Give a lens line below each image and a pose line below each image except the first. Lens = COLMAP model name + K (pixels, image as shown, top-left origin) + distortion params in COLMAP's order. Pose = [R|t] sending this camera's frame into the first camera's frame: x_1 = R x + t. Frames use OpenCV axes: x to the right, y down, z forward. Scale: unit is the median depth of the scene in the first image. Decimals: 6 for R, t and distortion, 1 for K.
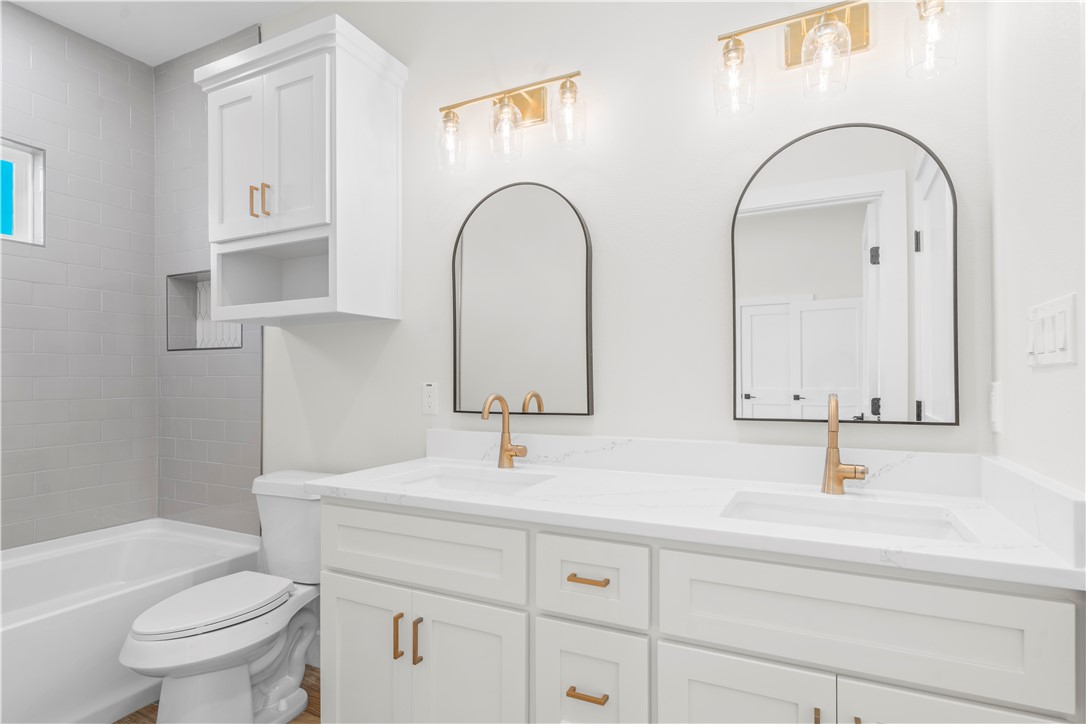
lens RADIAL K [[566.1, 0, 545.0], [0, 566.1, 371.2], [0, 0, 1]] dist [-0.005823, 0.000320]
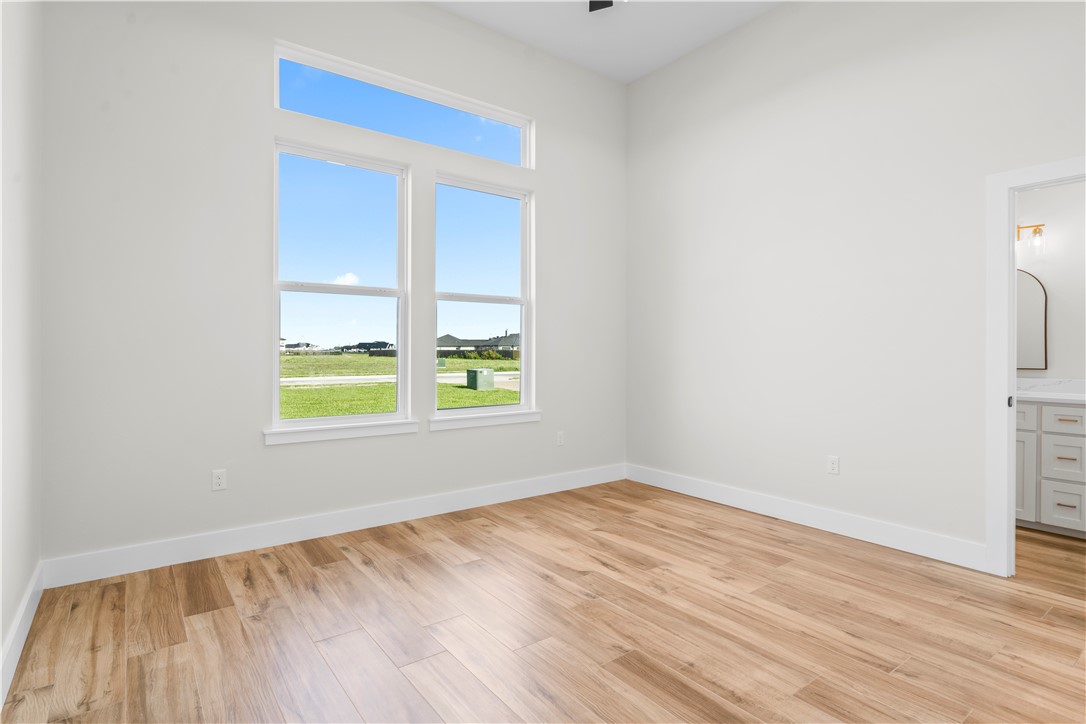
lens RADIAL K [[566.1, 0, 545.7], [0, 566.1, 355.0], [0, 0, 1]] dist [-0.005823, 0.000320]
pose [[0.899307, 0.003101, -0.437308, -0.892668], [0.001667, 0.999943, 0.010519, -0.011644], [0.437315, -0.010188, 0.899250, -2.333893]]
